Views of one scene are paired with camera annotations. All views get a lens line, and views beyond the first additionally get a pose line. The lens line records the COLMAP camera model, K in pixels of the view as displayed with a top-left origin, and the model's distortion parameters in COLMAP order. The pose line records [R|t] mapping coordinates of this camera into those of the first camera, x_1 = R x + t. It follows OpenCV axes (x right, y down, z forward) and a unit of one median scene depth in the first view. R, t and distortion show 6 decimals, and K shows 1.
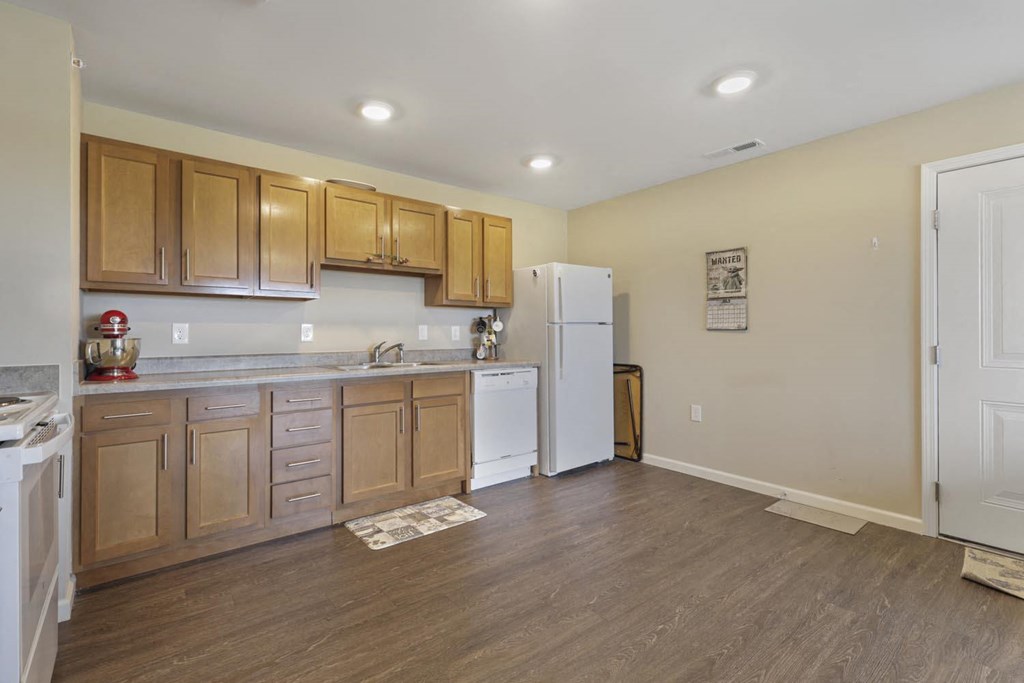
lens RADIAL K [[465.9, 0, 513.2], [0, 465.9, 325.2], [0, 0, 1]] dist [-0.000750, -0.000440]
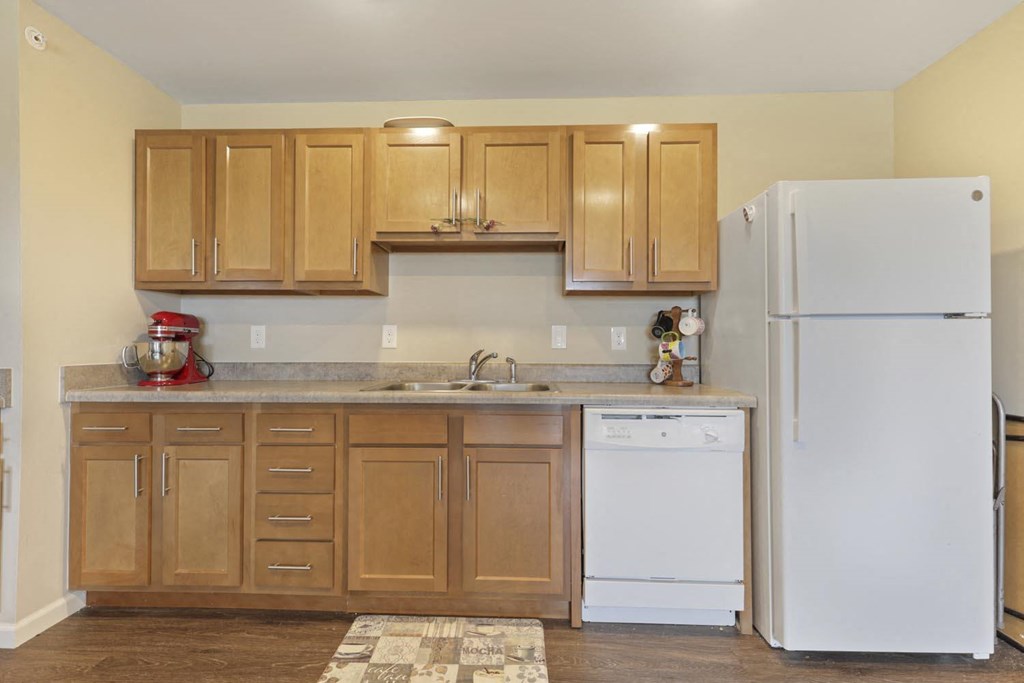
lens RADIAL K [[471.5, 0, 514.2], [0, 471.5, 337.0], [0, 0, 1]] dist [0.009706, -0.000009]
pose [[0.747361, 0.000034, -0.664418, 0.226158], [0.005615, 0.999964, 0.006367, 0.012742], [0.664395, -0.008490, 0.747334, 0.545407]]
